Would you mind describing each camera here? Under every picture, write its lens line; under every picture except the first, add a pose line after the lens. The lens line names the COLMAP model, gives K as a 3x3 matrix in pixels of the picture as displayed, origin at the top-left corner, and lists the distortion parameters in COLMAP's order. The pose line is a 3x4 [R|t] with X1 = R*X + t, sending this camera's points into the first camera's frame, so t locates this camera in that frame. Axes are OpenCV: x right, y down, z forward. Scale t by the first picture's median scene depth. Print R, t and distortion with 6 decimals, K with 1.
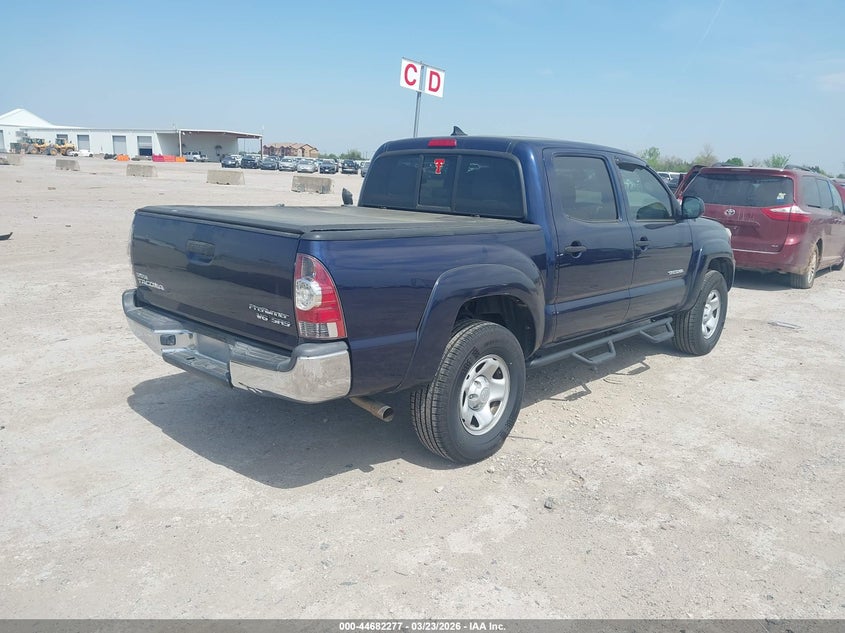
lens RADIAL K [[656.1, 0, 430.6], [0, 656.1, 315.1], [0, 0, 1]] dist [0.000937, 0.003588]
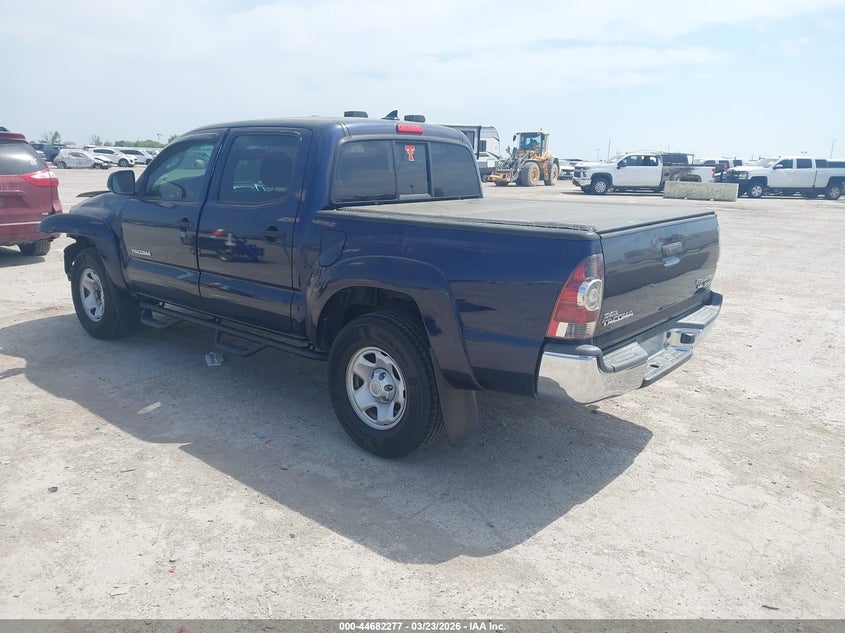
lens RADIAL K [[656.1, 0, 430.6], [0, 656.1, 315.1], [0, 0, 1]] dist [0.000937, 0.003588]
pose [[-0.023049, -0.275531, 0.961016, -0.980639], [0.196243, 0.941323, 0.274591, -0.260560], [-0.980284, 0.194922, 0.032374, 0.980104]]
